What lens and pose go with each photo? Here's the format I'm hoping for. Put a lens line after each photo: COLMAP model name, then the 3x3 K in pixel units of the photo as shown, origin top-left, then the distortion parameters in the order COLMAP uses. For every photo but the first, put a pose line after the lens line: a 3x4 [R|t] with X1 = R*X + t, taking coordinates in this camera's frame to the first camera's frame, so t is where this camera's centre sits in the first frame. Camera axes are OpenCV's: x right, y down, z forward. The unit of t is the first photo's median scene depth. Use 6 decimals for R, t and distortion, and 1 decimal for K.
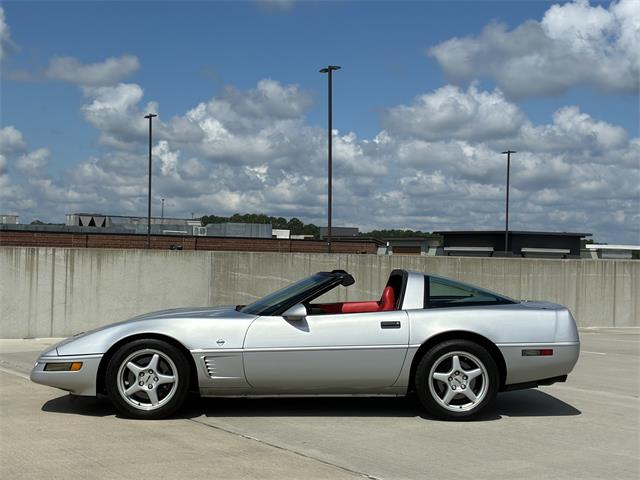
lens RADIAL K [[978.8, 0, 318.9], [0, 978.8, 238.0], [0, 0, 1]] dist [0.055550, 0.000000]
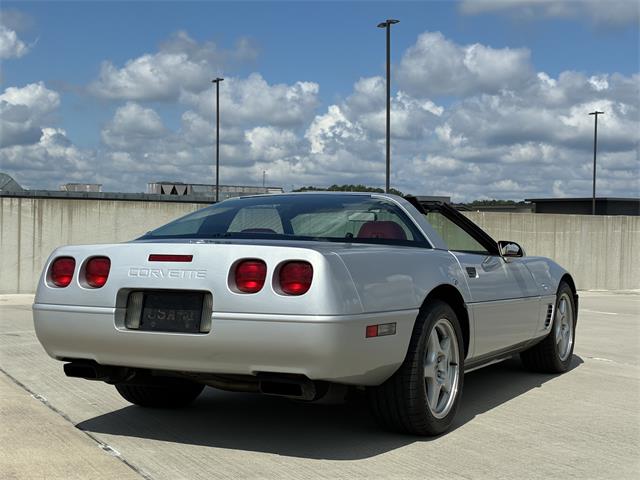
lens RADIAL K [[978.8, 0, 315.6], [0, 978.8, 239.7], [0, 0, 1]] dist [0.055550, 0.000000]
pose [[0.994529, -0.000885, -0.104461, 0.079213], [0.004161, 0.999506, 0.031152, 0.015719], [0.104382, -0.031416, 0.994041, 0.070203]]
